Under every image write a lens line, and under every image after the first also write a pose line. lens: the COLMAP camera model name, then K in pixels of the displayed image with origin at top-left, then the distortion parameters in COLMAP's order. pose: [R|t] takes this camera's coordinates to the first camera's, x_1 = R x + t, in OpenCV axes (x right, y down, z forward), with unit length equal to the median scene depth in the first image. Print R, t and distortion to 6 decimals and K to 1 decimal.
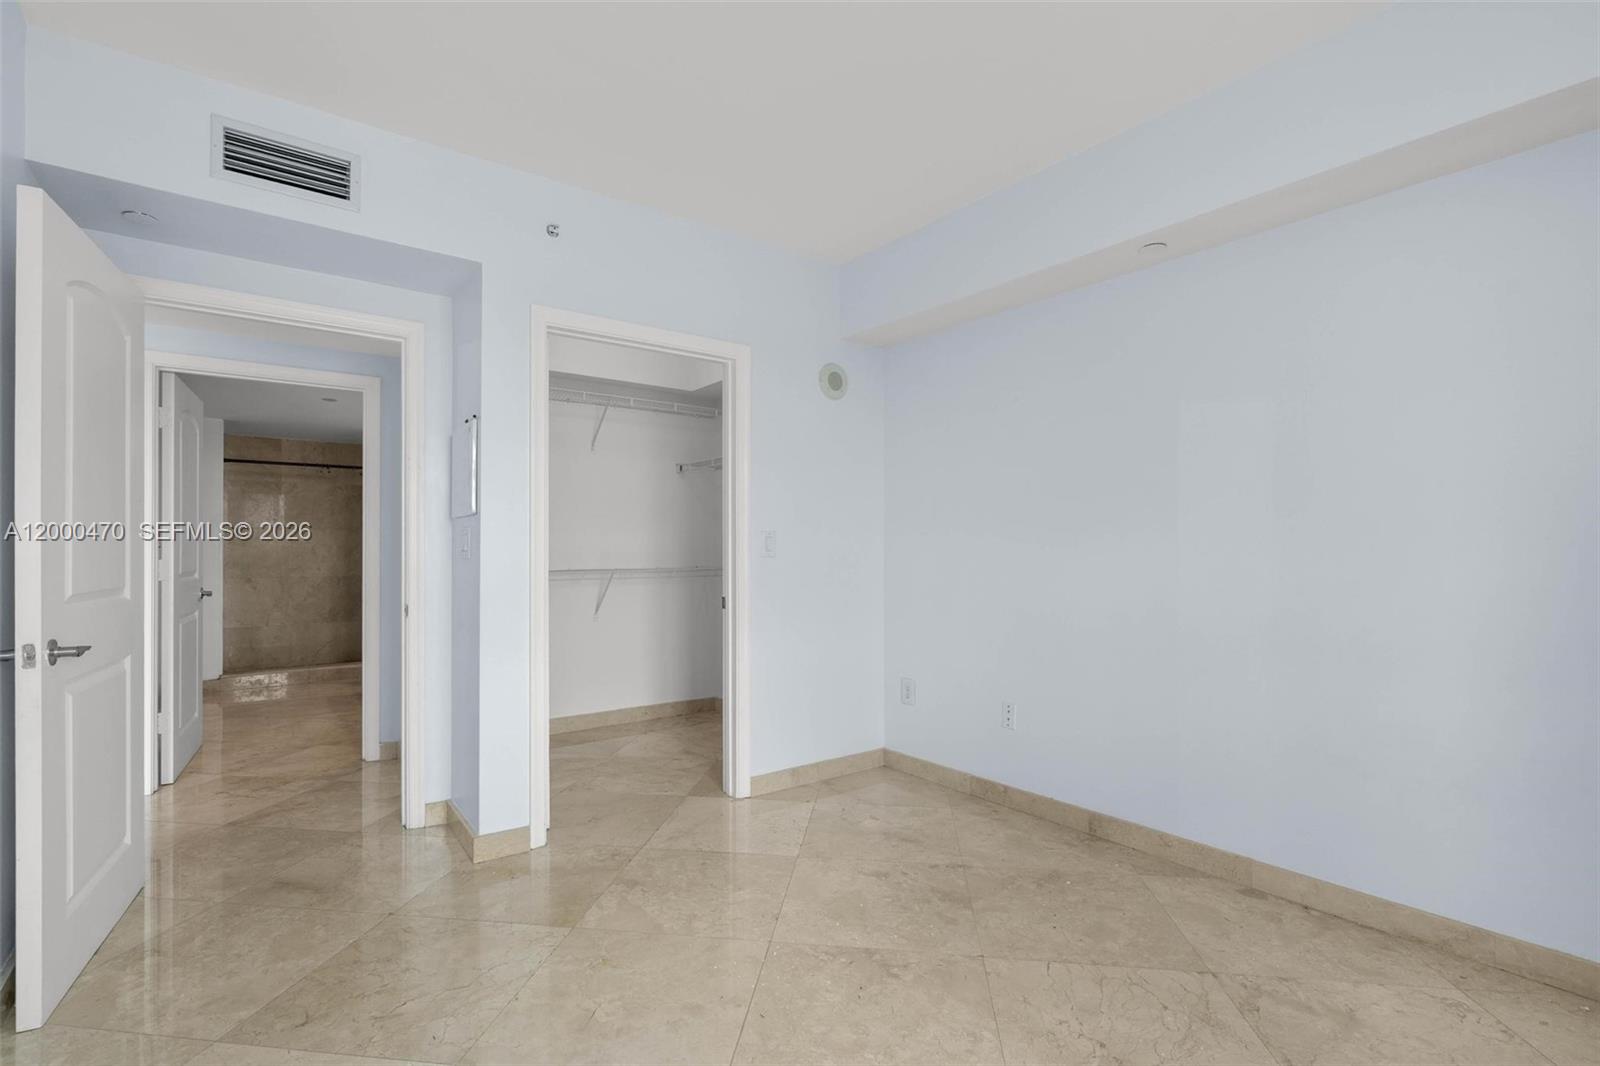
lens RADIAL K [[738.3, 0, 784.8], [0, 738.3, 541.3], [0, 0, 1]] dist [-0.010187, 0.003832]
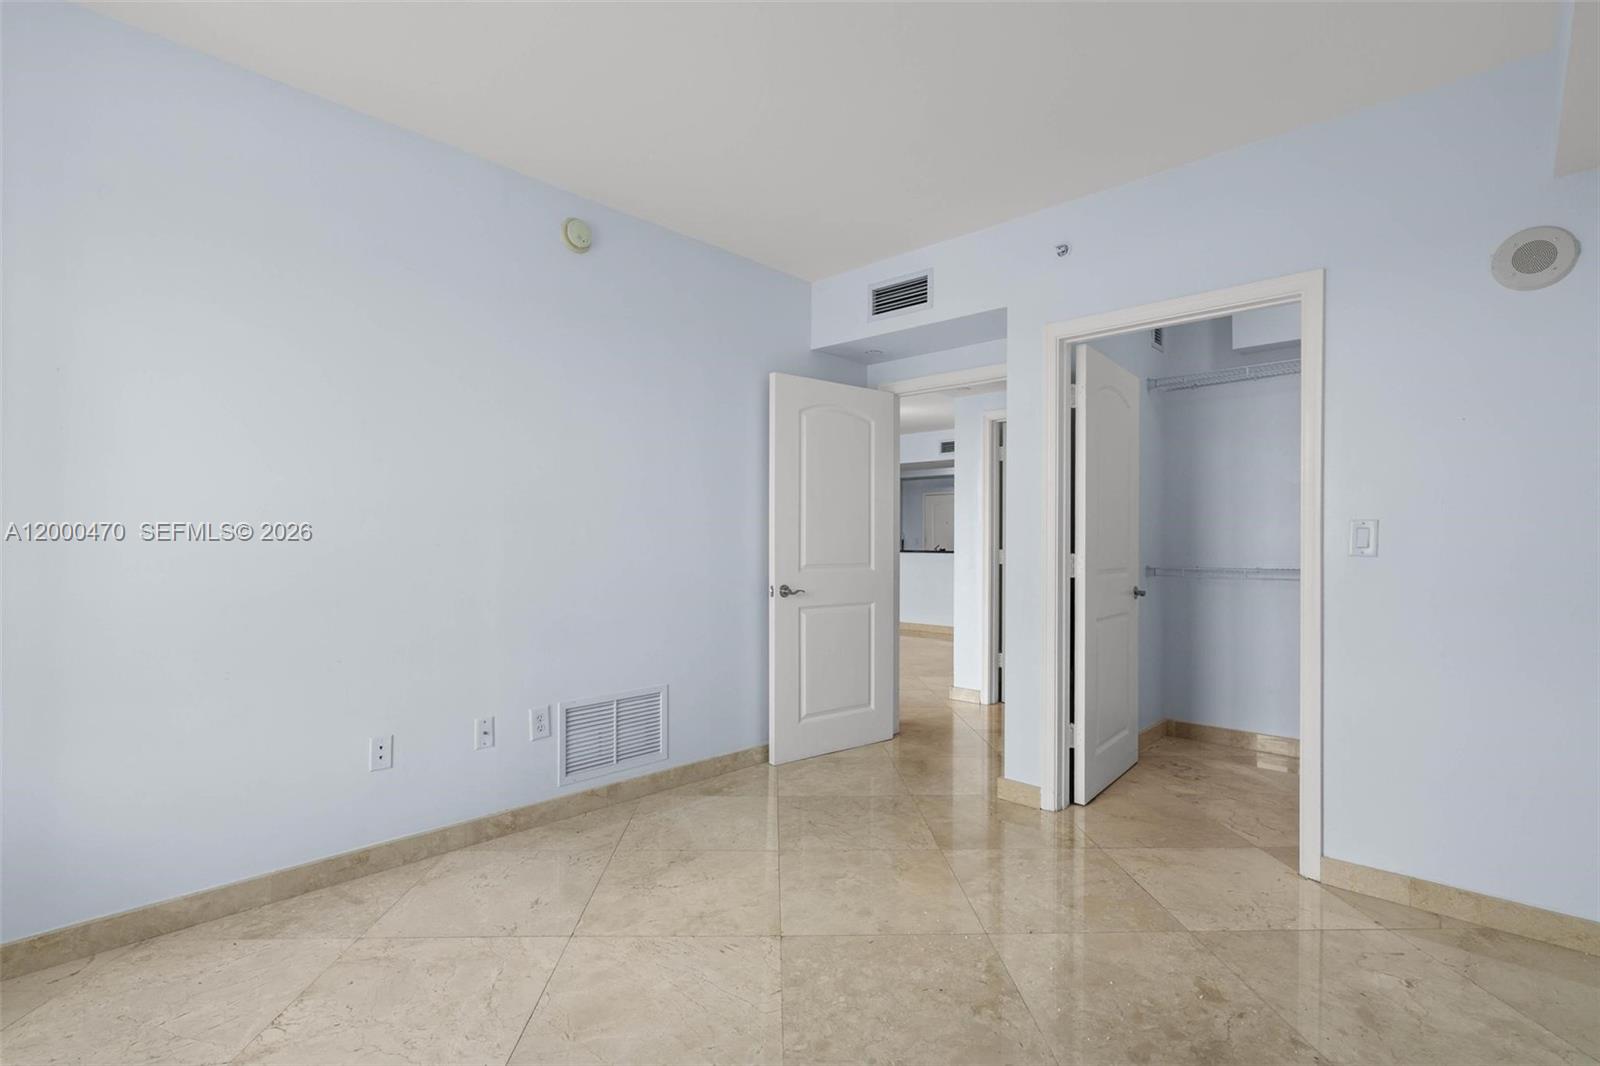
lens RADIAL K [[738.3, 0, 801.8], [0, 738.3, 543.7], [0, 0, 1]] dist [-0.010187, 0.003832]
pose [[0.182134, 0.002697, -0.983270, 0.748281], [0.003258, 0.999989, 0.003347, 0.006208], [0.983268, -0.003813, 0.182123, 0.464896]]
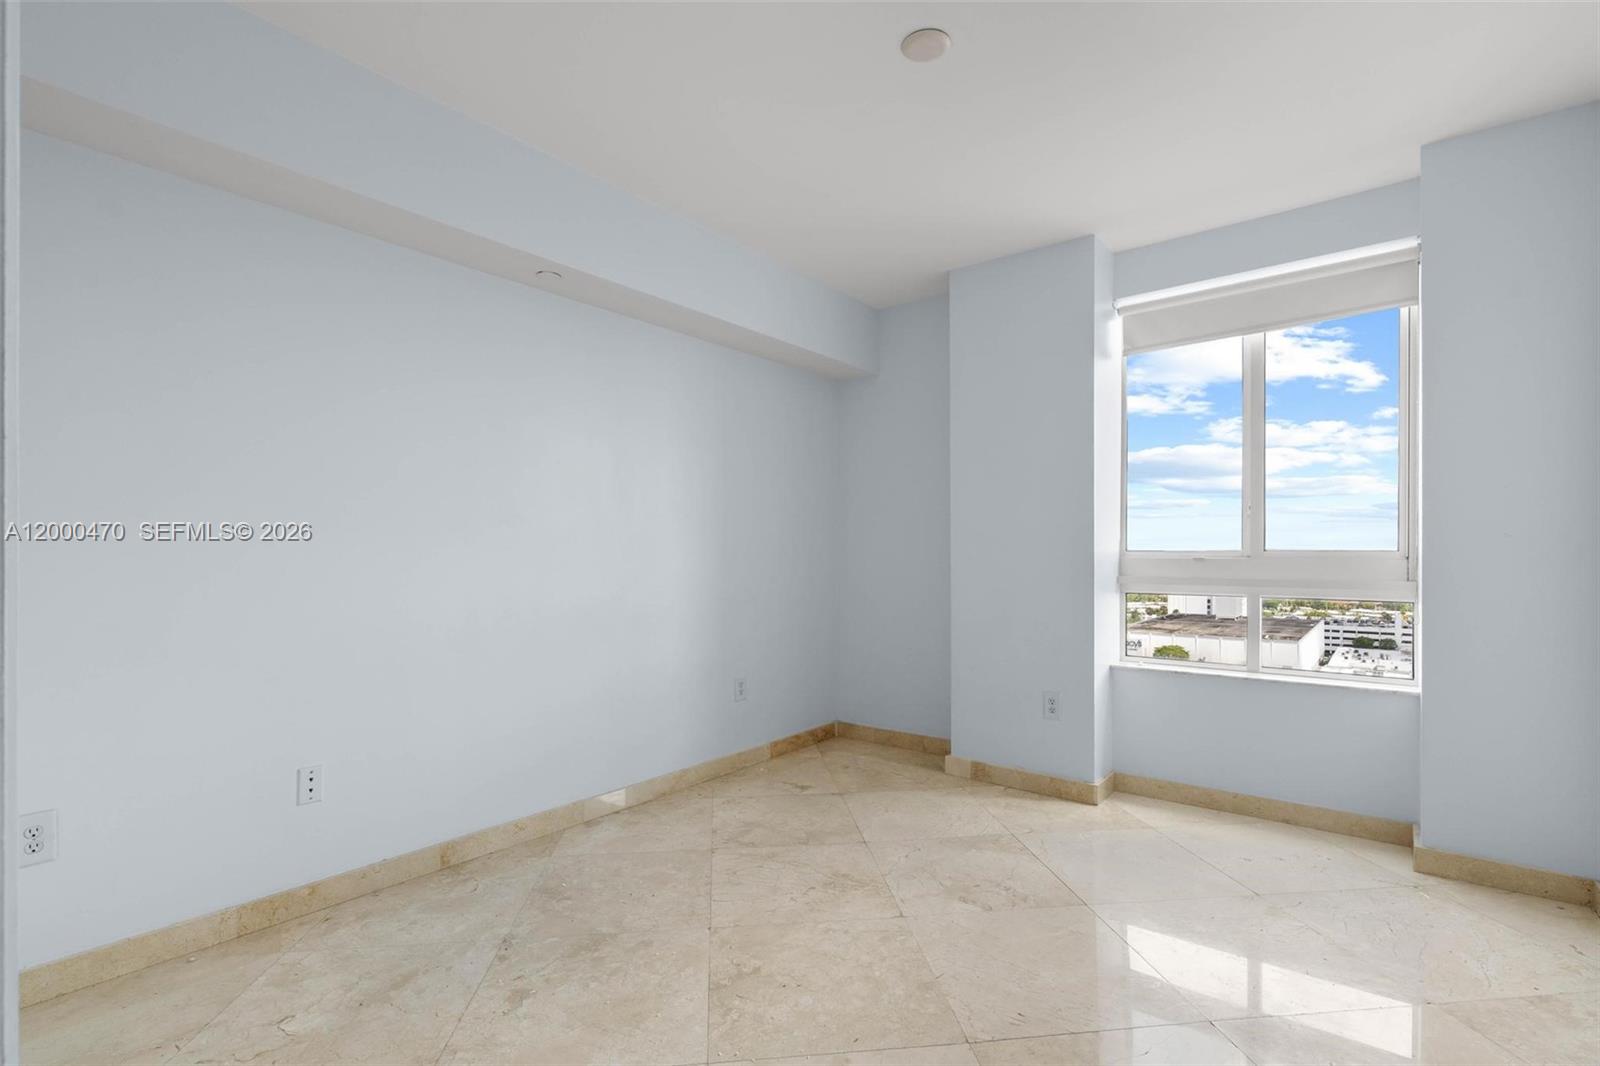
lens RADIAL K [[738.3, 0, 801.8], [0, 738.3, 518.0], [0, 0, 1]] dist [-0.010187, 0.003832]
pose [[-0.252523, 0.050622, 0.966266, -0.659411], [-0.004953, 0.998550, -0.053607, 0.014598], [-0.967578, -0.018323, -0.251906, 0.900420]]
